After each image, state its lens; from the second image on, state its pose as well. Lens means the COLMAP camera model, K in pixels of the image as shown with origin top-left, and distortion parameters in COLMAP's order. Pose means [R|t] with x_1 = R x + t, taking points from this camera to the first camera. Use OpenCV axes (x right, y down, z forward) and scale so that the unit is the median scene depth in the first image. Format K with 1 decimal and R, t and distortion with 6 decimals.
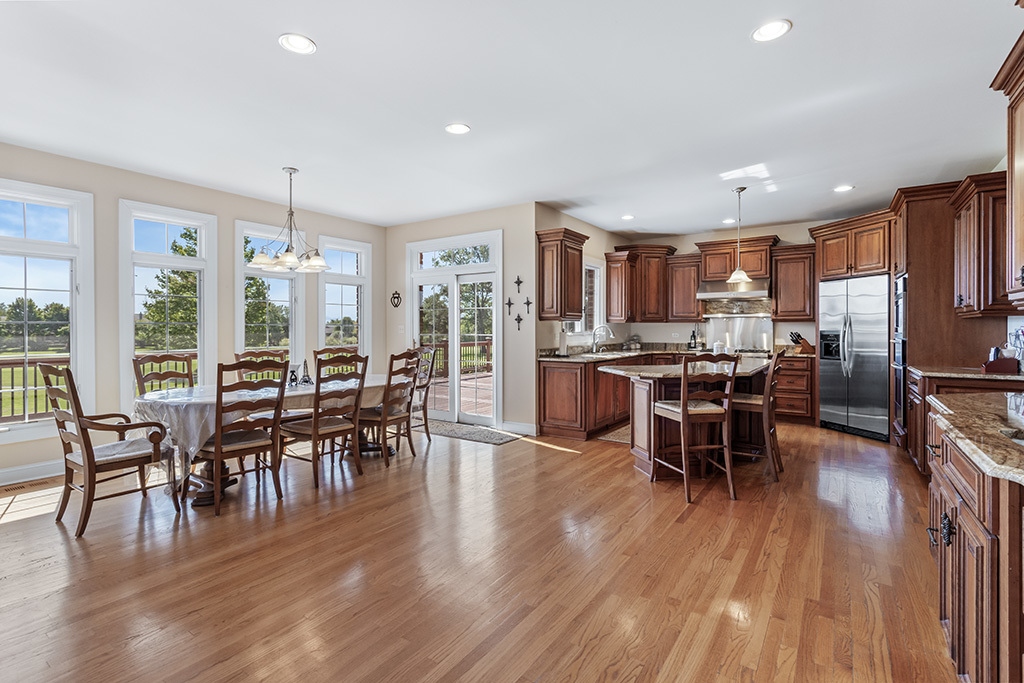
lens RADIAL K [[486.3, 0, 506.3], [0, 486.3, 329.3], [0, 0, 1]] dist [-0.000796, 0.000652]
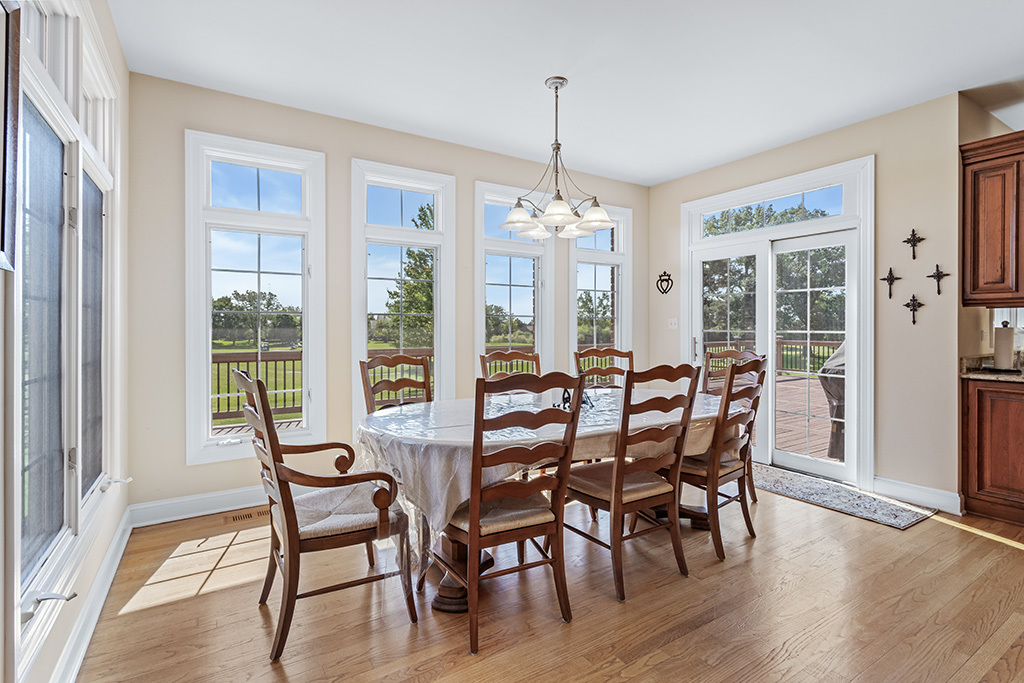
lens RADIAL K [[486.3, 0, 506.3], [0, 486.3, 329.3], [0, 0, 1]] dist [-0.000796, 0.000652]
pose [[0.920941, 0.004659, -0.389674, -0.215807], [-0.003336, 0.999986, 0.004072, 0.008448], [0.389688, -0.002450, 0.920944, 0.314381]]
